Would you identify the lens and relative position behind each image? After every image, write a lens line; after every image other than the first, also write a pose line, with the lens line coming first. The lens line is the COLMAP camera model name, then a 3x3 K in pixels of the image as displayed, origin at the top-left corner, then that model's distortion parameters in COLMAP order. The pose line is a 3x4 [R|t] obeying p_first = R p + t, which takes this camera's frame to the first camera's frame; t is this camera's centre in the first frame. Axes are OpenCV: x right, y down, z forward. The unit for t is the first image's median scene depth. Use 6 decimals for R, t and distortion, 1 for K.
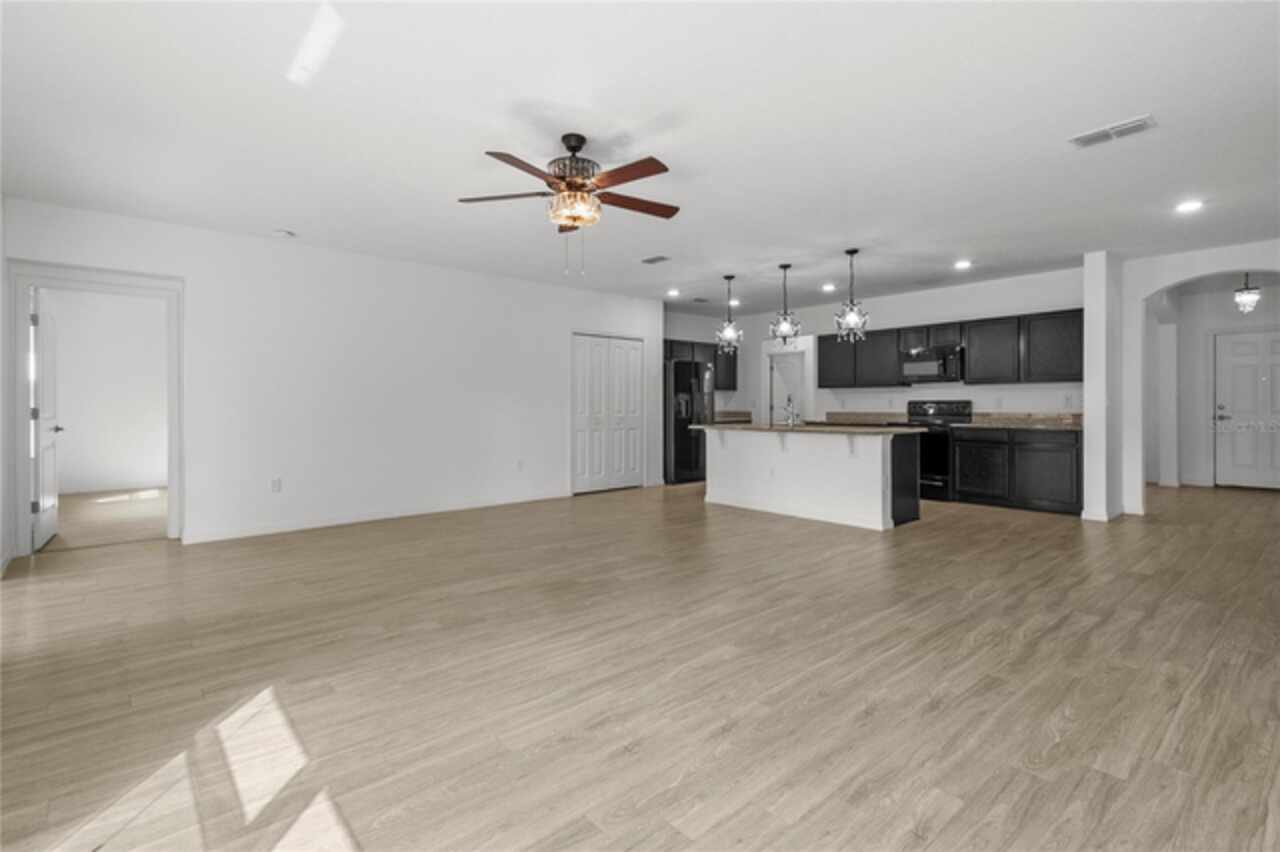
lens RADIAL K [[598.3, 0, 642.9], [0, 598.3, 401.3], [0, 0, 1]] dist [0.001398, 0.000210]
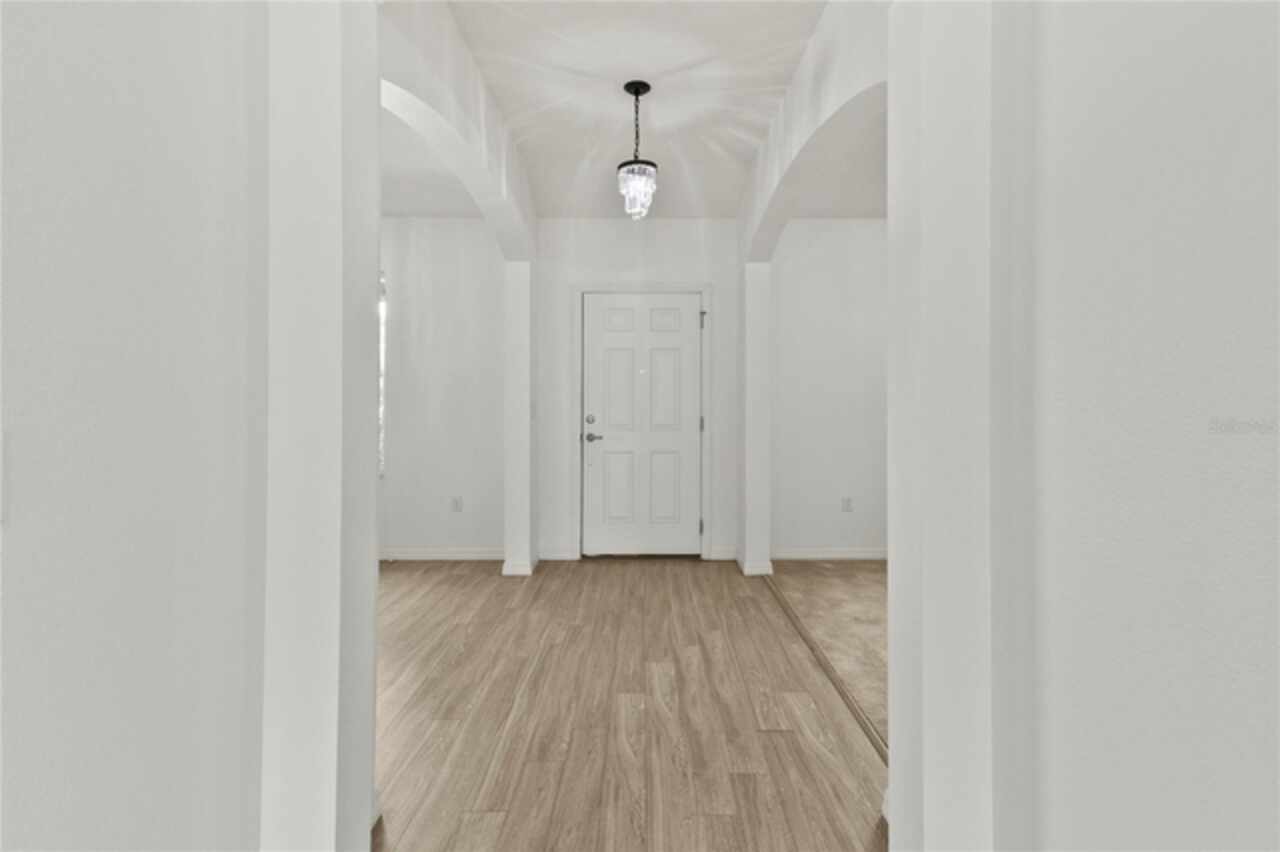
lens RADIAL K [[593.9, 0, 641.0], [0, 593.9, 398.7], [0, 0, 1]] dist [-0.000164, -0.000054]
pose [[0.646061, 0.009354, 0.763228, 1.939024], [-0.003352, 0.999950, -0.009419, -0.018434], [-0.763278, 0.003527, 0.646060, 2.054228]]
